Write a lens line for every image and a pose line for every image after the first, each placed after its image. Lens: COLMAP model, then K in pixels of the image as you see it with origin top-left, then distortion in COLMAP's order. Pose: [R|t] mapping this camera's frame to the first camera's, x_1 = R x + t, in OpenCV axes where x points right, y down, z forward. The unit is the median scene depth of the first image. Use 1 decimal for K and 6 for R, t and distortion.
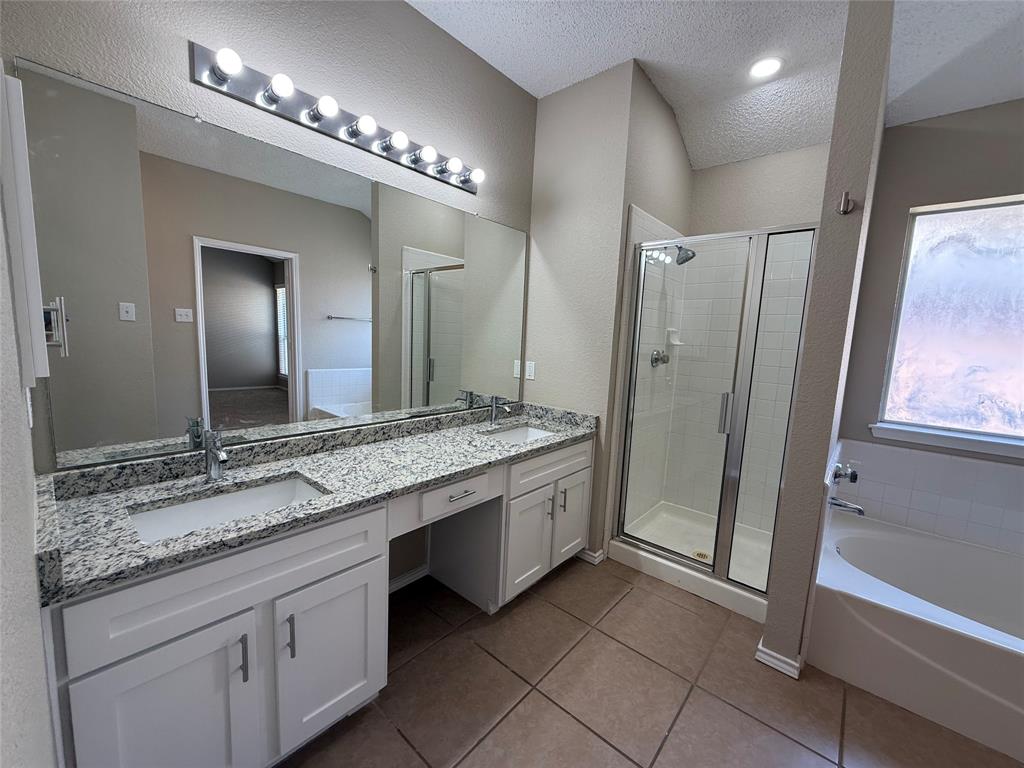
lens RADIAL K [[408.2, 0, 512.6], [0, 408.2, 386.5], [0, 0, 1]] dist [-0.000088, 0.000542]
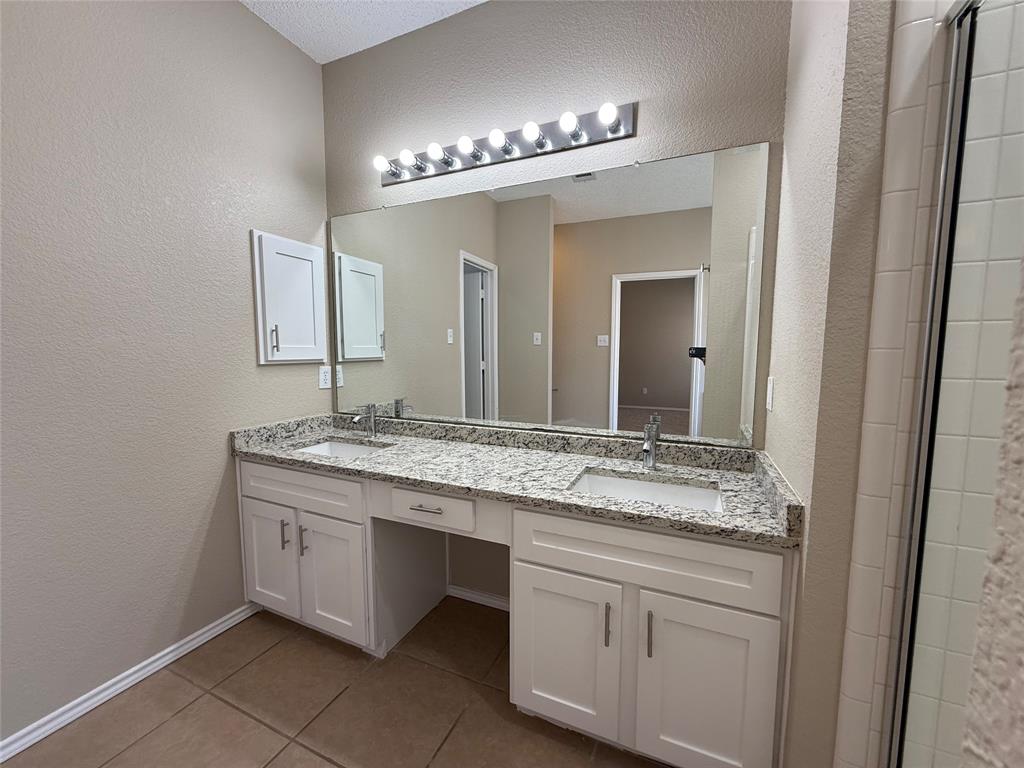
lens RADIAL K [[408.2, 0, 515.0], [0, 408.2, 396.9], [0, 0, 1]] dist [-0.000088, 0.000542]
pose [[0.294322, 0.063853, -0.953571, 0.572772], [-0.112628, 0.993130, 0.031739, -0.017554], [0.949047, 0.098057, 0.299492, 0.678500]]
